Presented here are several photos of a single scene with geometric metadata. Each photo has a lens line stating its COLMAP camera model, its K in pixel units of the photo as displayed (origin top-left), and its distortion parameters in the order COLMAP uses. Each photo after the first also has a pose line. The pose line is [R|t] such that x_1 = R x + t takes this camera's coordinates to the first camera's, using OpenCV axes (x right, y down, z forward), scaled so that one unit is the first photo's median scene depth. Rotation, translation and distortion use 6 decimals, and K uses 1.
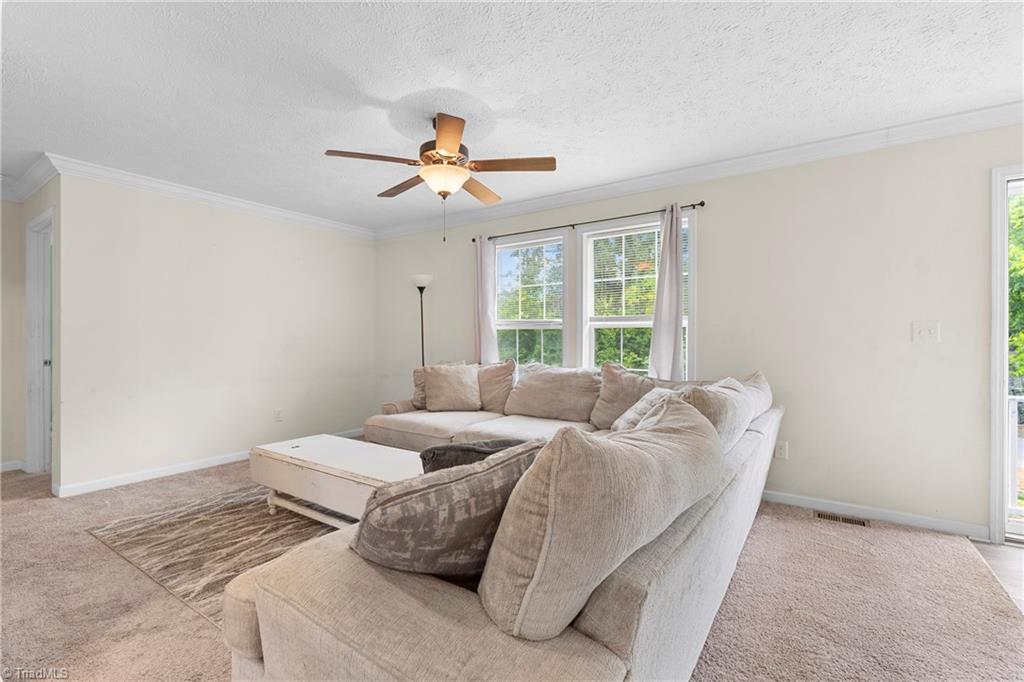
lens RADIAL K [[455.2, 0, 507.9], [0, 455.2, 339.5], [0, 0, 1]] dist [-0.000102, -0.000076]
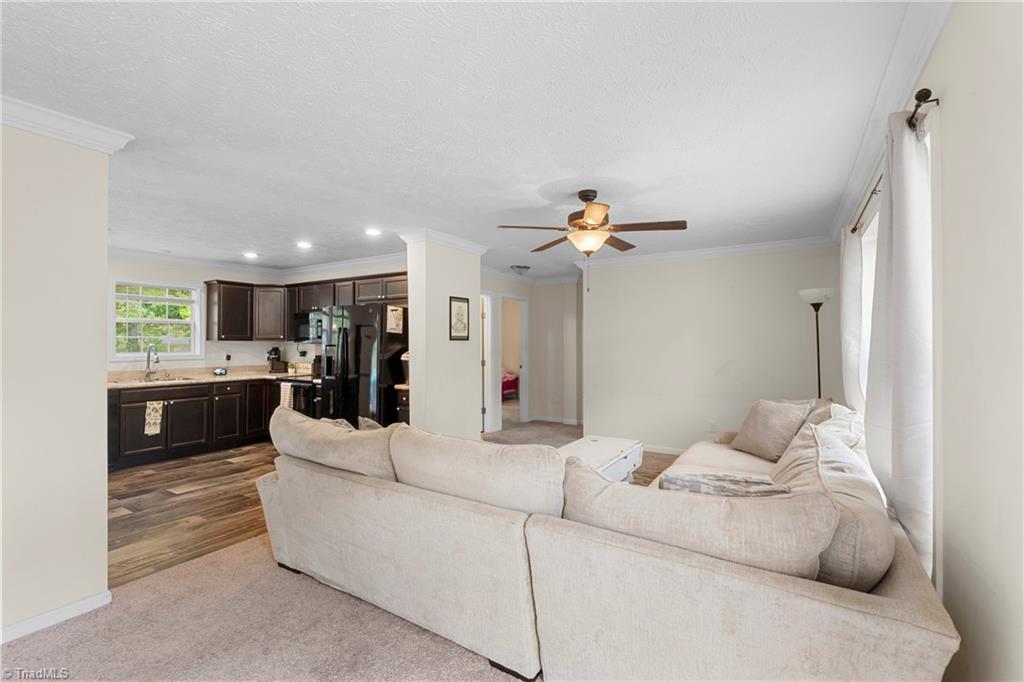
lens RADIAL K [[455.2, 0, 507.9], [0, 455.2, 339.5], [0, 0, 1]] dist [-0.000102, -0.000076]
pose [[0.040521, -0.007948, -0.999147, 0.701988], [-0.002654, 0.999964, -0.008062, -0.050748], [0.999175, 0.002978, 0.040498, 0.490207]]
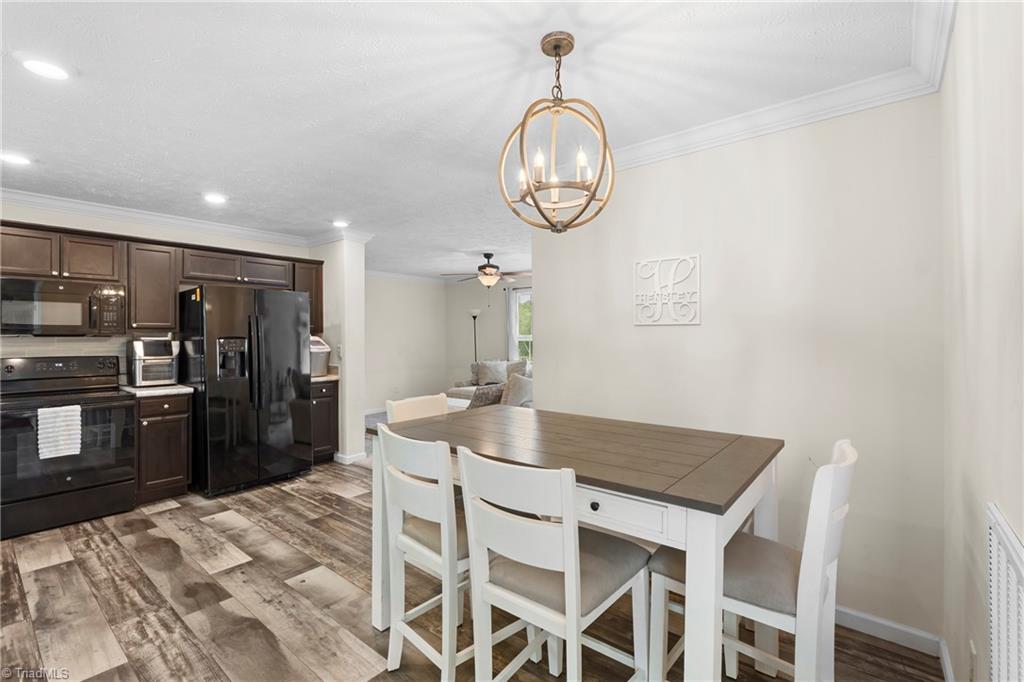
lens RADIAL K [[455.2, 0, 507.9], [0, 455.2, 339.5], [0, 0, 1]] dist [-0.000102, -0.000076]
pose [[0.996162, -0.001772, -0.087507, 0.102467], [0.002526, 0.999961, 0.008516, -0.048320], [0.087488, -0.008704, 0.996128, -0.838833]]
